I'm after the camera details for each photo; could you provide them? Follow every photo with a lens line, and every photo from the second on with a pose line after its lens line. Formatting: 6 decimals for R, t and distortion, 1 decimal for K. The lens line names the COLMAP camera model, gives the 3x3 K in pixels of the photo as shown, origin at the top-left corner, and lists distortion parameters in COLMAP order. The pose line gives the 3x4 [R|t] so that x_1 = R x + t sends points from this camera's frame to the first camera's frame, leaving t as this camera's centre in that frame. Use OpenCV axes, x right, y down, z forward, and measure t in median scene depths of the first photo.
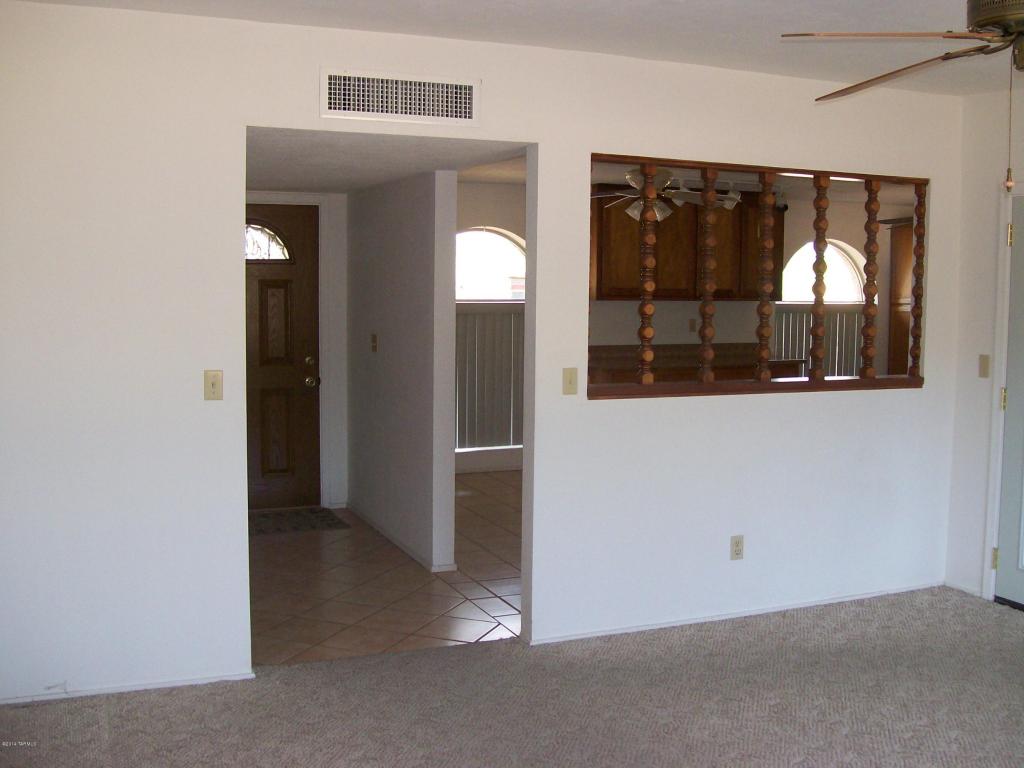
lens RADIAL K [[1120.4, 0, 512.0], [0, 1120.4, 384.0], [0, 0, 1]] dist [-0.159354, -0.002598]
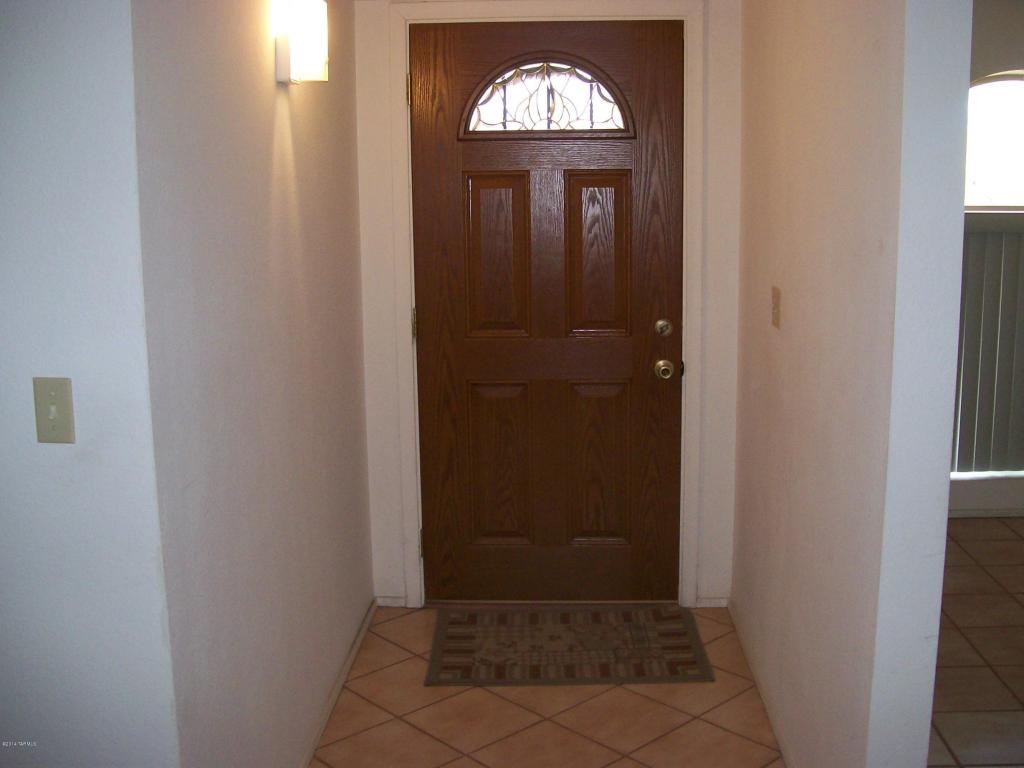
lens RADIAL K [[1120.4, 0, 512.0], [0, 1120.4, 384.0], [0, 0, 1]] dist [-0.159354, -0.002598]
pose [[0.903699, 0.058369, -0.424172, -0.024990], [-0.014118, 0.994188, 0.106728, -0.049058], [0.427936, -0.090461, 0.899270, 0.505438]]
